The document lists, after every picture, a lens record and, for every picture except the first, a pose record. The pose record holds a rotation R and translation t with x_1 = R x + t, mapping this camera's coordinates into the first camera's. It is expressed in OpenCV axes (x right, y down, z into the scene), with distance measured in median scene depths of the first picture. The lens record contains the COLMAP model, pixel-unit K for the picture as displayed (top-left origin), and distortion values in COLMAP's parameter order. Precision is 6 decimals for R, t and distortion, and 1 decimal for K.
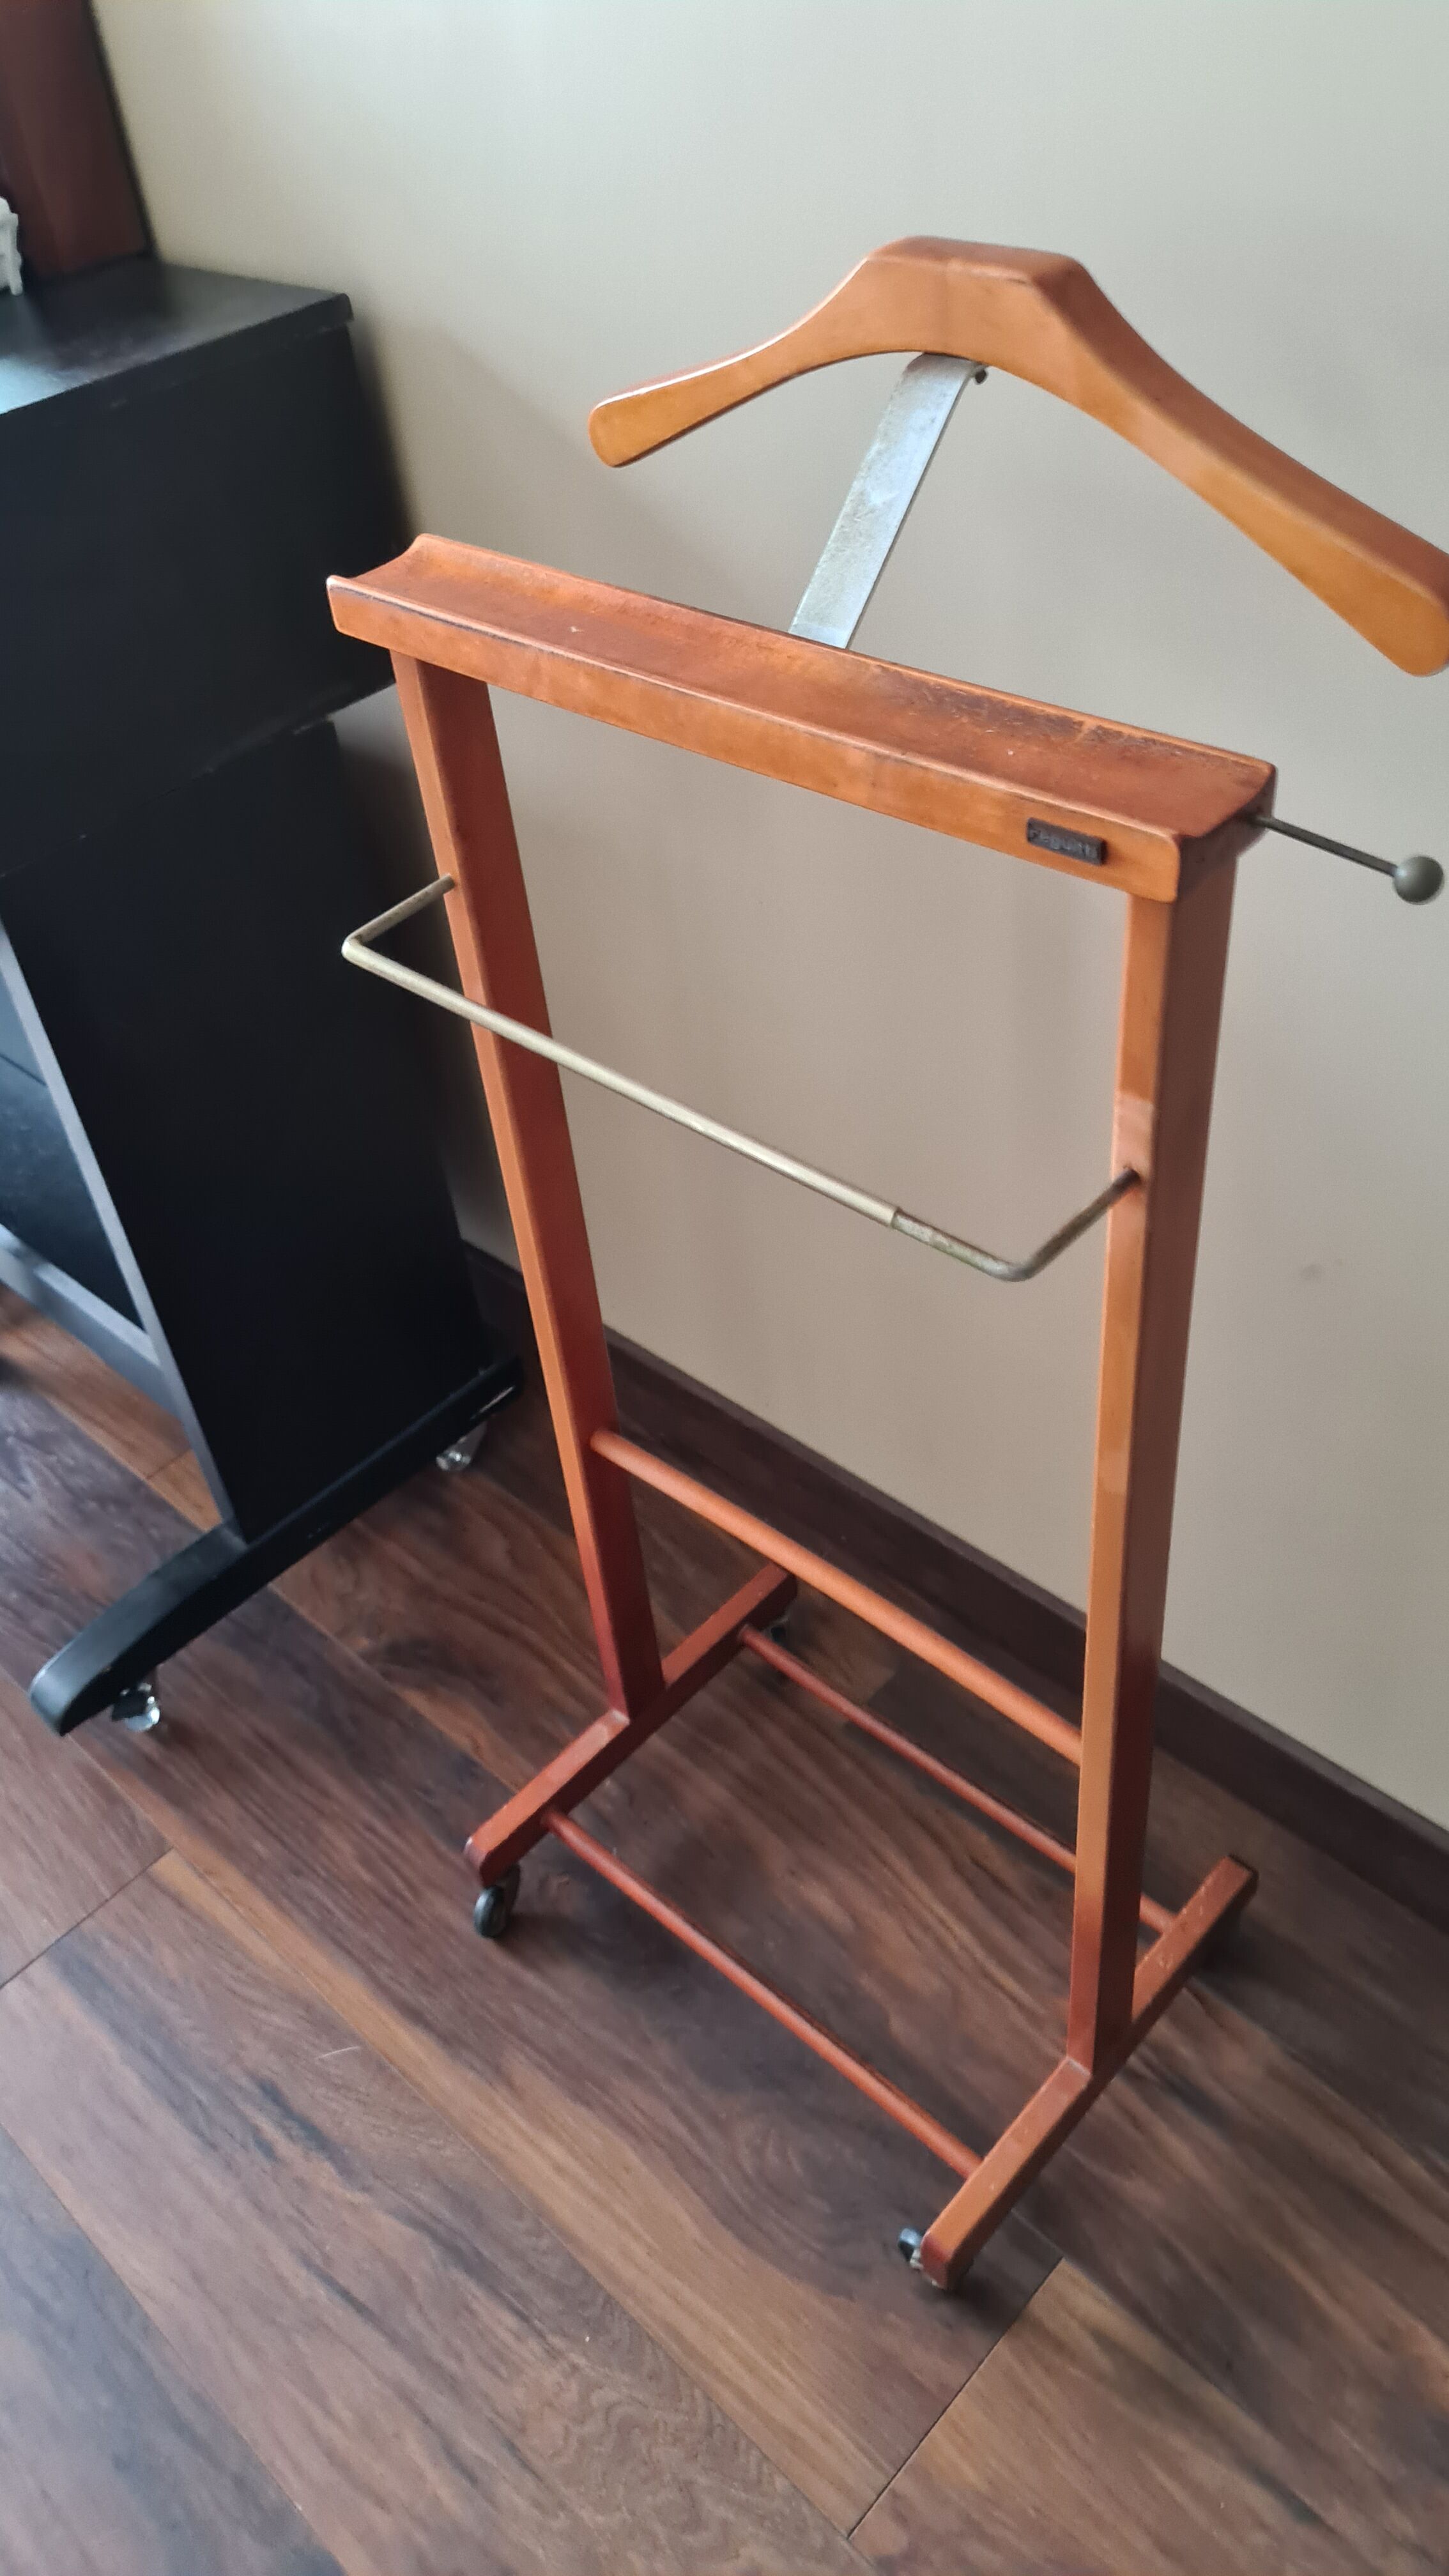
lens RADIAL K [[1899.1, 0, 720.0], [0, 1899.1, 1222.2], [0, 0, 1]] dist [0.036489, 0.000910]
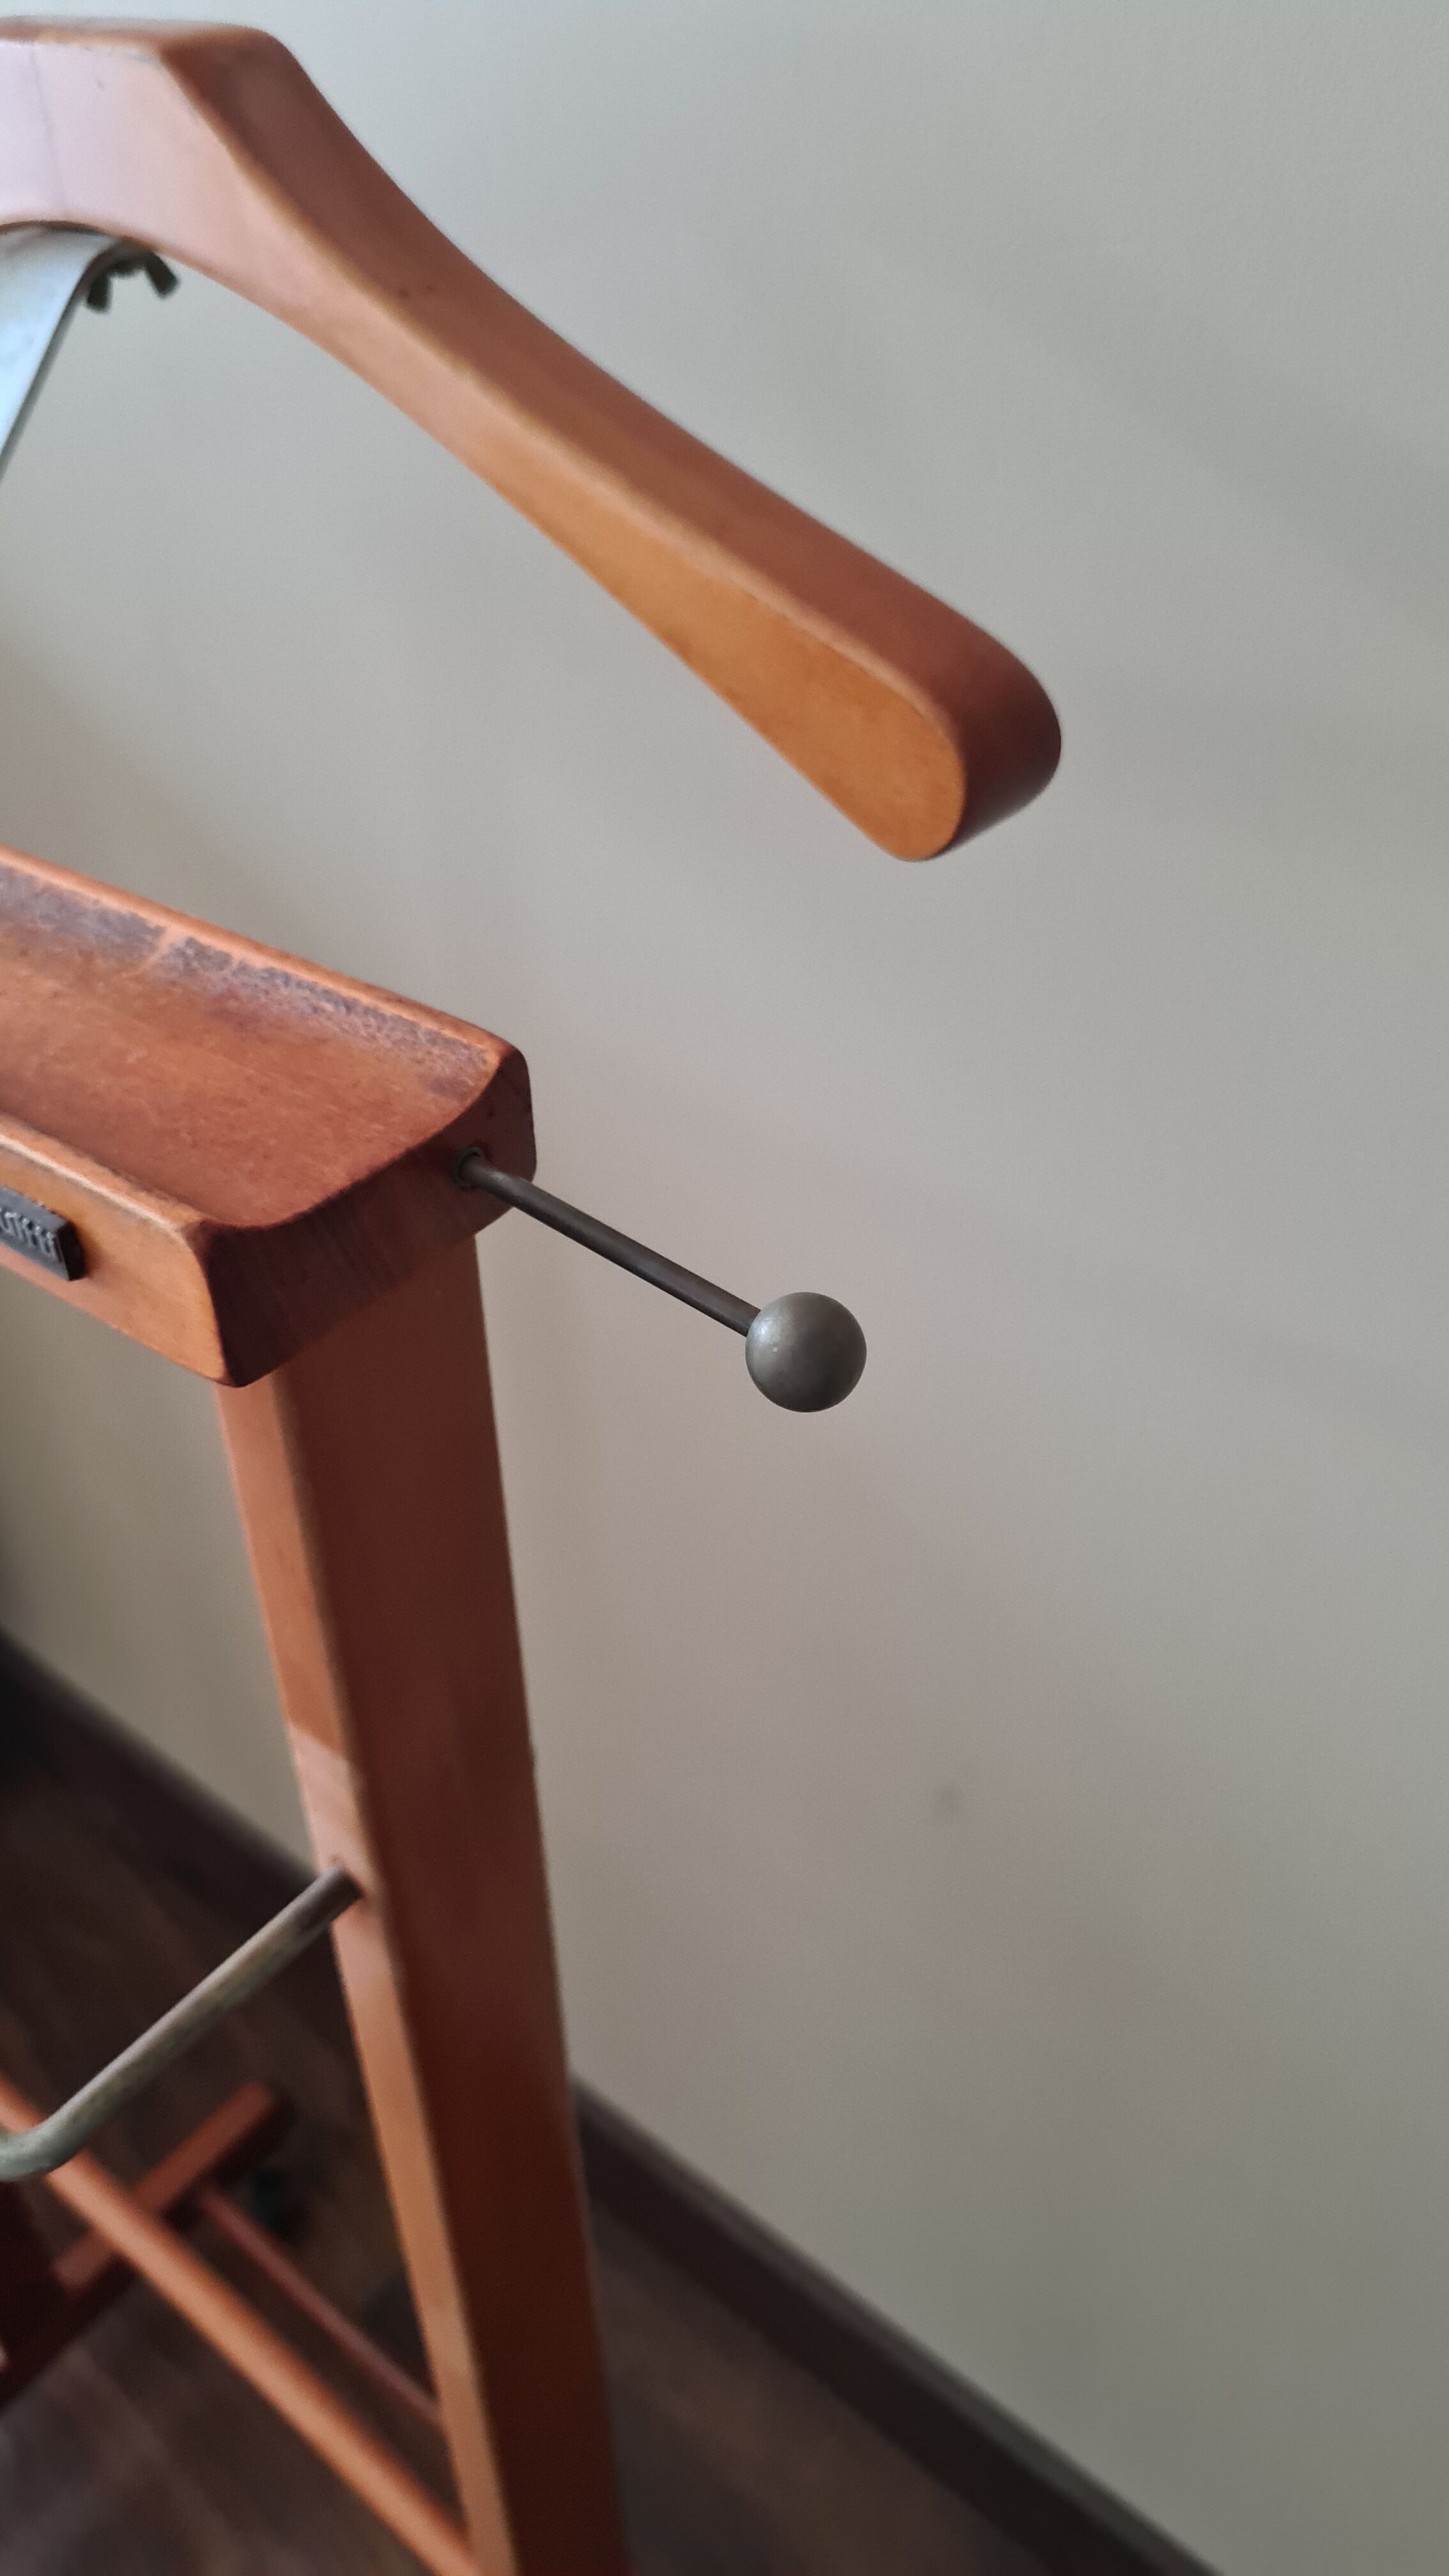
lens RADIAL K [[2035.6, 0, 724.5], [0, 2035.6, 1288.0], [0, 0, 1]] dist [0.001389, 0.000449]
pose [[0.993036, 0.006562, 0.117629, 0.261599], [0.002109, 0.997297, -0.073442, -0.141079], [-0.117793, 0.073179, 0.990338, 0.510323]]
